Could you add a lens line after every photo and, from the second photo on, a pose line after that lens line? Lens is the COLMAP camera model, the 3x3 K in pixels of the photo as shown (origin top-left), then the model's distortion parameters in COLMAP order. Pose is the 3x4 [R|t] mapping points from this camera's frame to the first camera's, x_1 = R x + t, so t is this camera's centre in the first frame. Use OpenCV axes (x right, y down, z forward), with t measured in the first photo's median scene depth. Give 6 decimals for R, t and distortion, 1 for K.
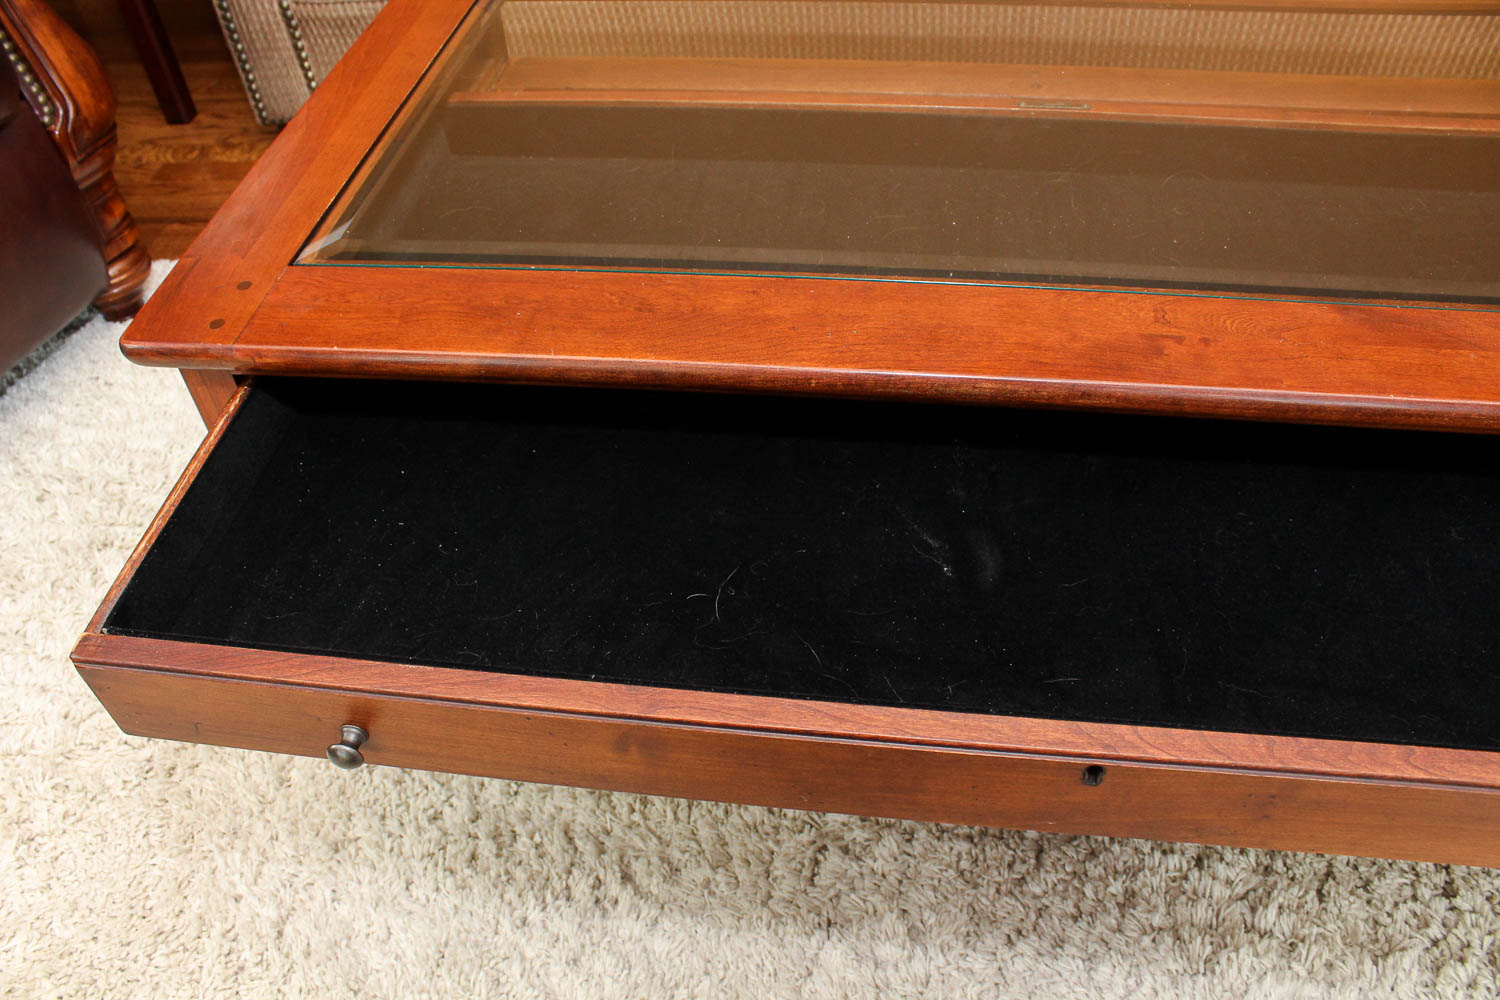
lens RADIAL K [[1216.2, 0, 751.5], [0, 1216.2, 527.3], [0, 0, 1]] dist [-0.165940, 0.148812]
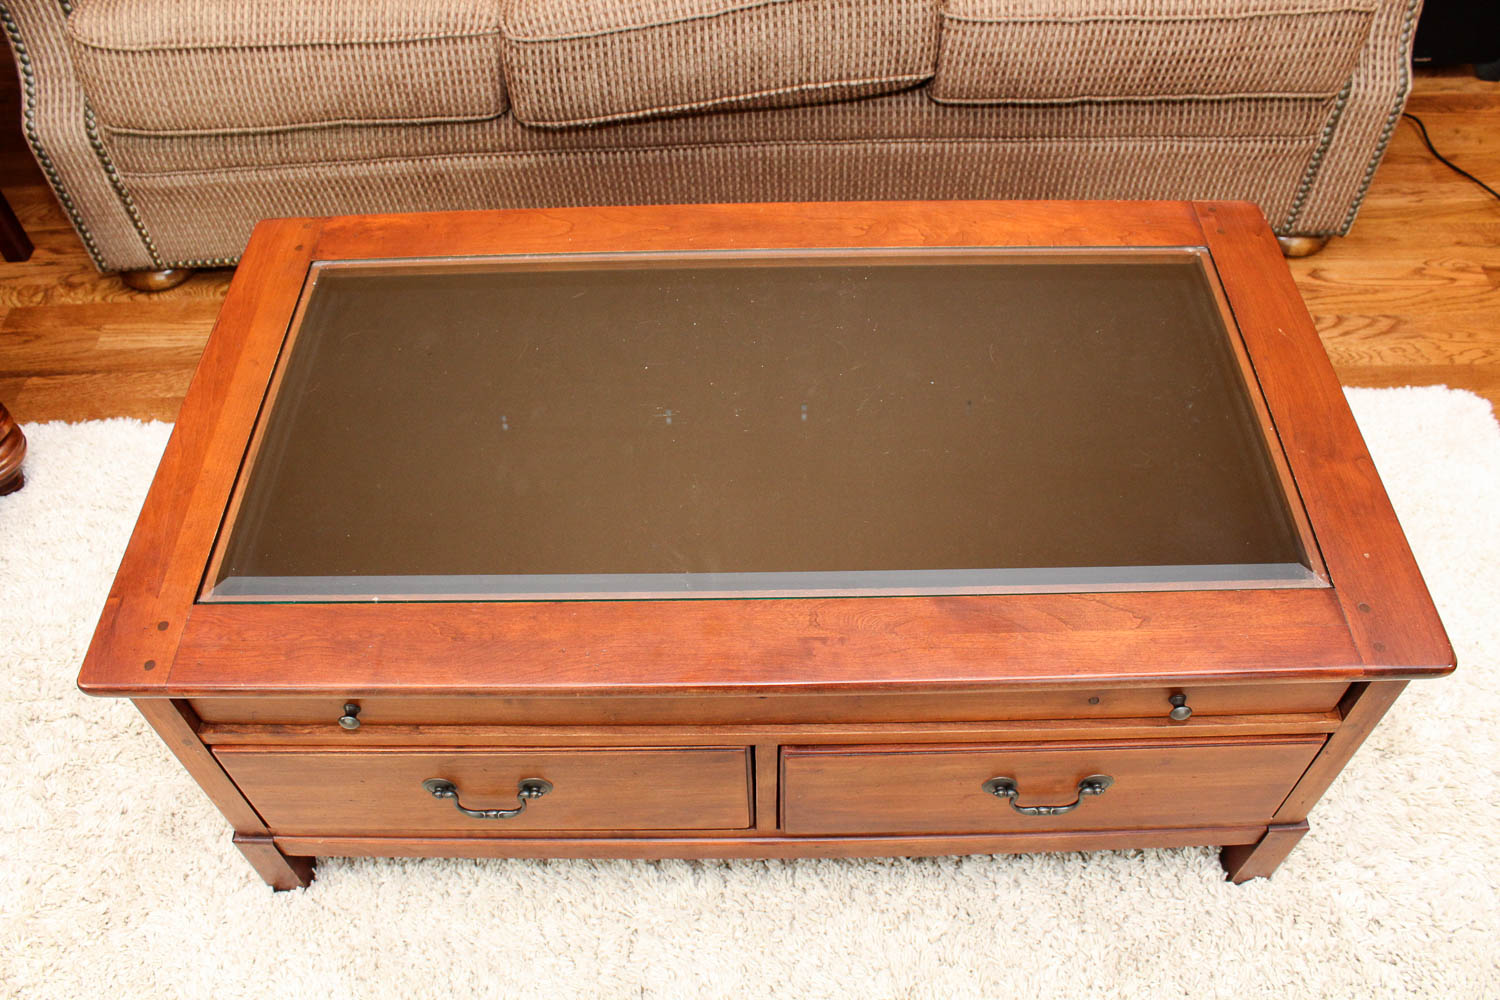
lens RADIAL K [[1216.2, 0, 751.5], [0, 1216.2, 527.3], [0, 0, 1]] dist [-0.165940, 0.148812]
pose [[0.990191, -0.084887, 0.110978, 0.072920], [0.075241, 0.993240, 0.088397, -0.277422], [-0.117732, -0.079180, 0.989884, -0.298054]]
